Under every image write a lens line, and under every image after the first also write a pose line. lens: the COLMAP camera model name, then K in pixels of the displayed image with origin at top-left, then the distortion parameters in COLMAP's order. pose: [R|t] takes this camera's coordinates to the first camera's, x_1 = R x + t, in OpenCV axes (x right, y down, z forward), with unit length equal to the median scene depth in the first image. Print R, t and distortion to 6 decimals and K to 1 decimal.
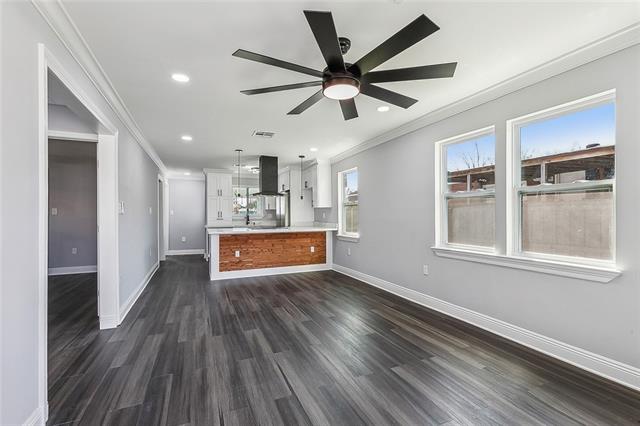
lens RADIAL K [[284.4, 0, 323.8], [0, 284.4, 211.9], [0, 0, 1]] dist [-0.000572, -0.000055]
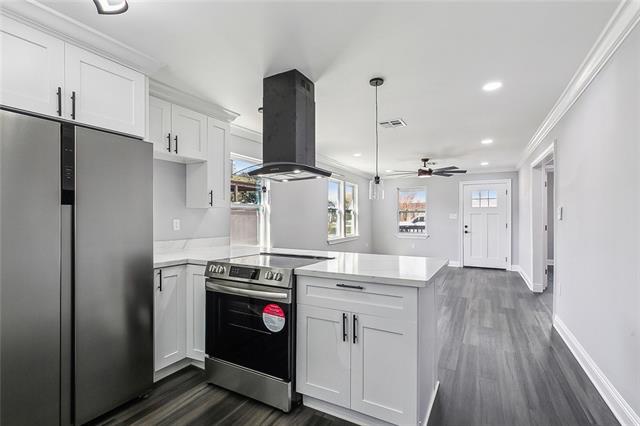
lens RADIAL K [[297.6, 0, 320.0], [0, 297.6, 213.0], [0, 0, 1]] dist [-0.000939, -0.000078]
pose [[-0.604894, 0.015363, 0.796158, -0.568735], [-0.004190, 0.999739, -0.022475, 0.004667], [-0.796295, -0.016931, -0.604672, 1.243722]]
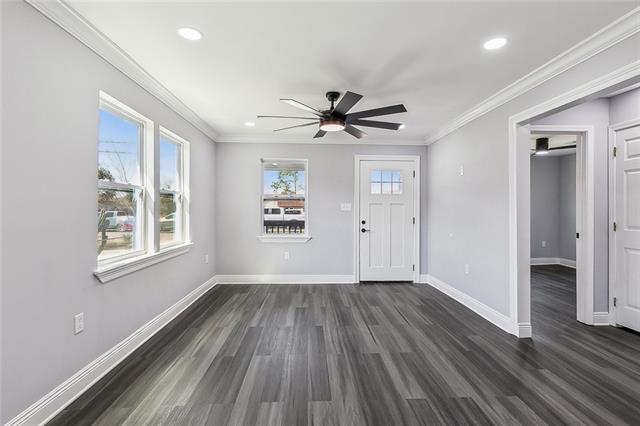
lens RADIAL K [[299.7, 0, 321.0], [0, 299.7, 209.0], [0, 0, 1]] dist [0.000745, 0.000049]
pose [[-0.930128, 0.000265, 0.367235, -0.151018], [-0.003664, 0.999943, -0.010001, 0.002591], [-0.367216, -0.010648, -0.930075, 0.837214]]
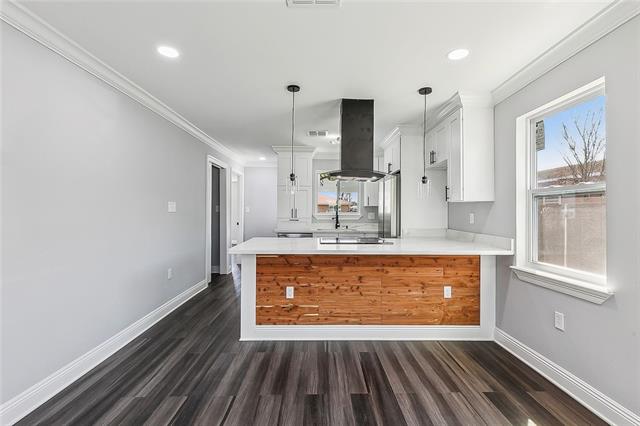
lens RADIAL K [[284.4, 0, 323.8], [0, 284.4, 211.9], [0, 0, 1]] dist [-0.000572, -0.000055]
pose [[0.920030, 0.010726, -0.391702, -0.046330], [-0.006902, 0.999914, 0.011168, -0.002307], [0.391788, -0.007571, 0.920024, 0.511534]]
